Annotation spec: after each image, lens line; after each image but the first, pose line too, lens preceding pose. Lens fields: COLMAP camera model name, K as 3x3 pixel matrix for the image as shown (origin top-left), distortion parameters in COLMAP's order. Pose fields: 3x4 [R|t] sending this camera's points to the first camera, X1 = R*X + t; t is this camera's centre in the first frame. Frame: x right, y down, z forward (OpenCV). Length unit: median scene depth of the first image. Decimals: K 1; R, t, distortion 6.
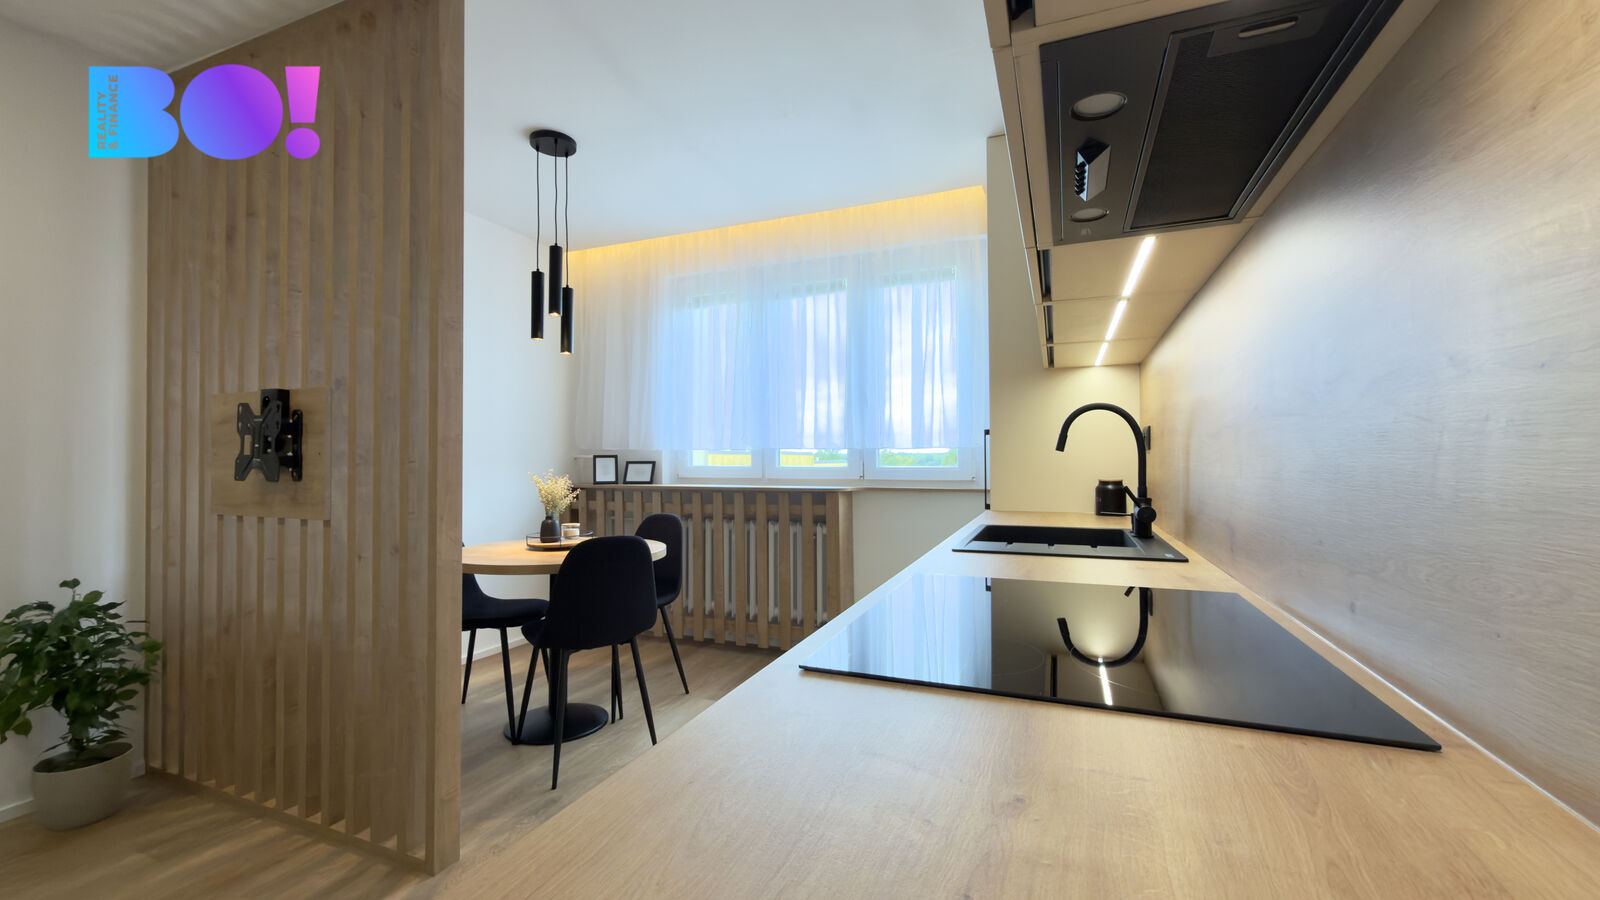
lens RADIAL K [[628.1, 0, 800.0], [0, 628.1, 450.0], [0, 0, 1]] dist [-0.000082, 0.000324]
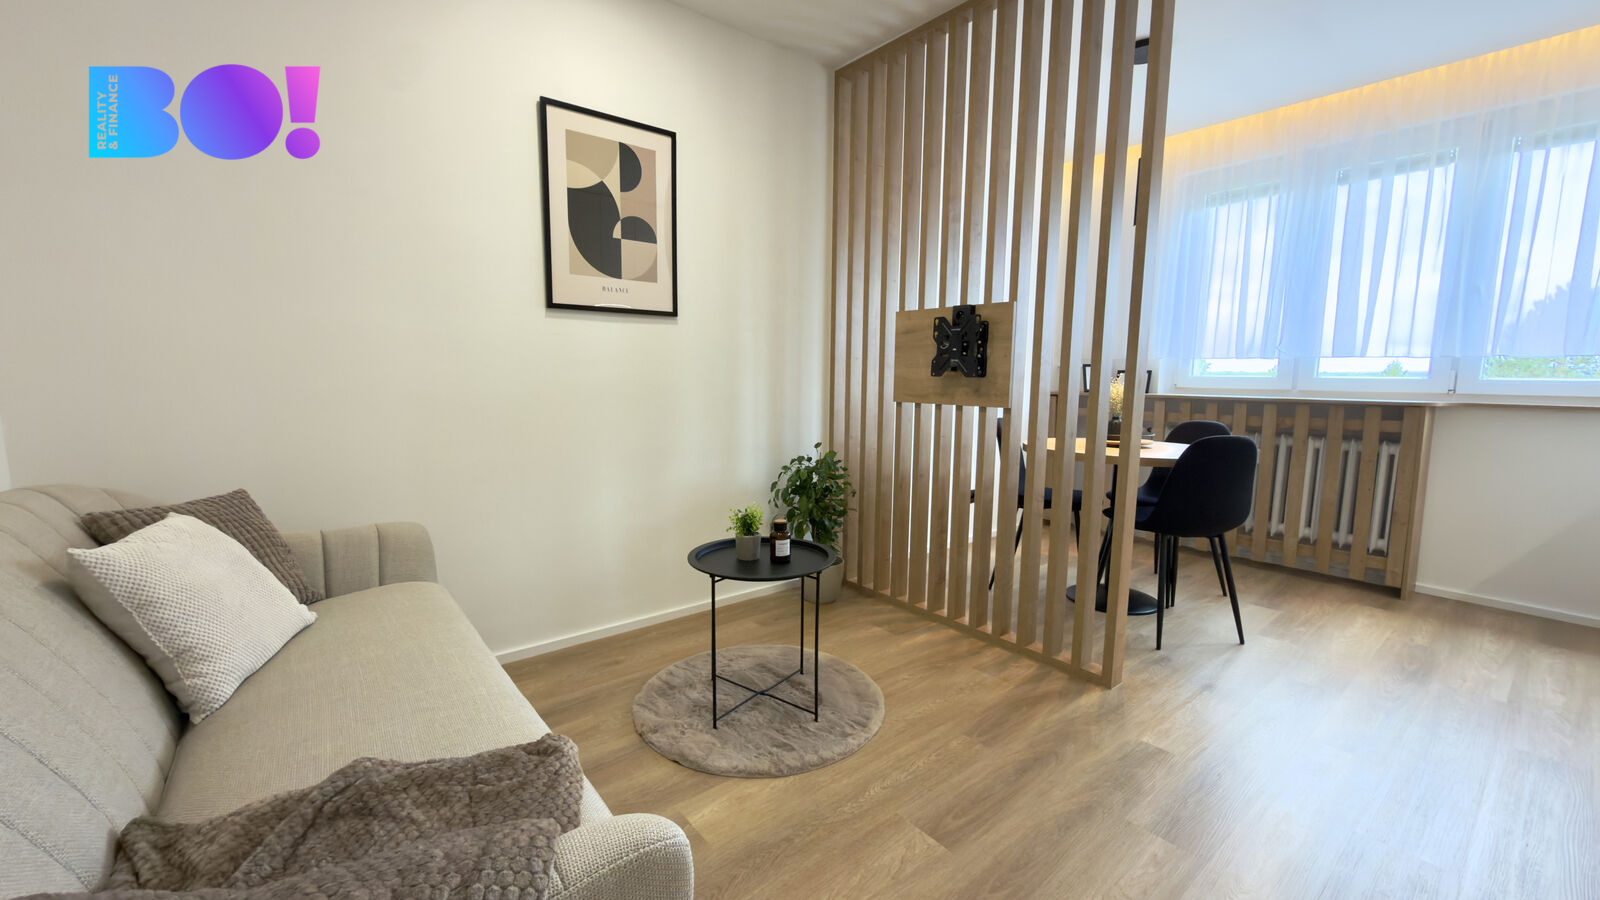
lens RADIAL K [[628.1, 0, 800.0], [0, 628.1, 450.0], [0, 0, 1]] dist [-0.000082, 0.000324]
pose [[0.883711, 0.071182, -0.462588, -0.407561], [-0.008571, 0.990663, 0.136067, 0.019423], [0.467954, -0.116279, 0.876070, -0.248695]]
